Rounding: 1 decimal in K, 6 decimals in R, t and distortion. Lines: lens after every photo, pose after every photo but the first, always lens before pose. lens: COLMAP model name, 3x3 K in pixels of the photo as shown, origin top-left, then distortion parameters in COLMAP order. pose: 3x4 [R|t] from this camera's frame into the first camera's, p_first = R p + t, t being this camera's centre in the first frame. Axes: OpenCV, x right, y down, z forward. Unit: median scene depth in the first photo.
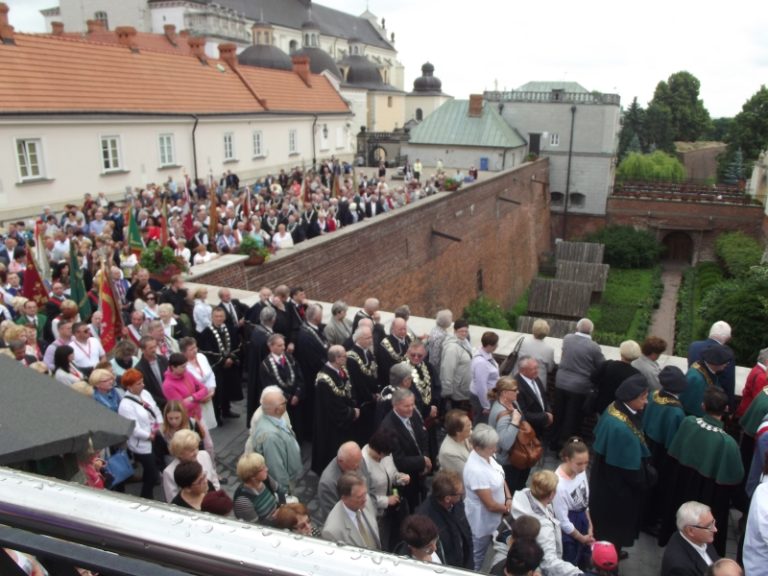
lens RADIAL K [[595.2, 0, 417.9], [0, 595.2, 288.9], [0, 0, 1]] dist [-0.080993, 0.051832]
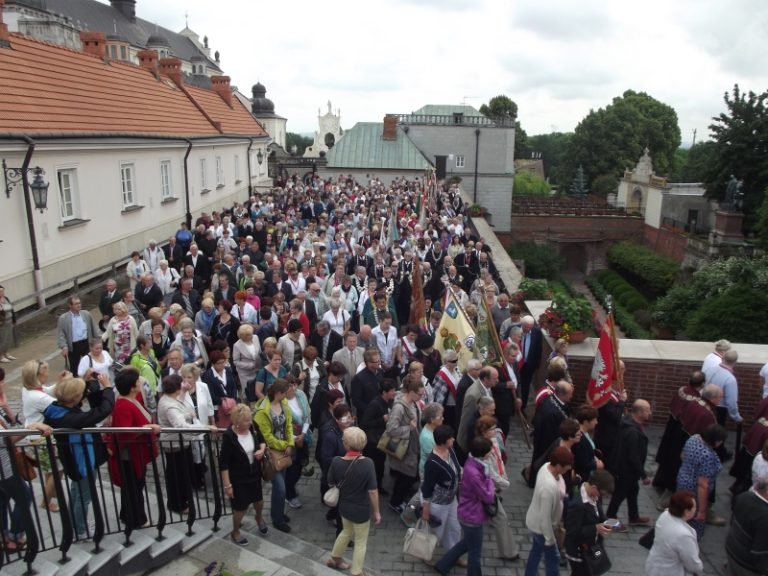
lens RADIAL K [[595.2, 0, 417.9], [0, 595.2, 288.9], [0, 0, 1]] dist [-0.080993, 0.051832]
pose [[0.951922, -0.073557, 0.297379, -0.161950], [0.083647, 0.996267, -0.021329, -0.015870], [-0.294700, 0.045179, 0.954521, 0.045342]]
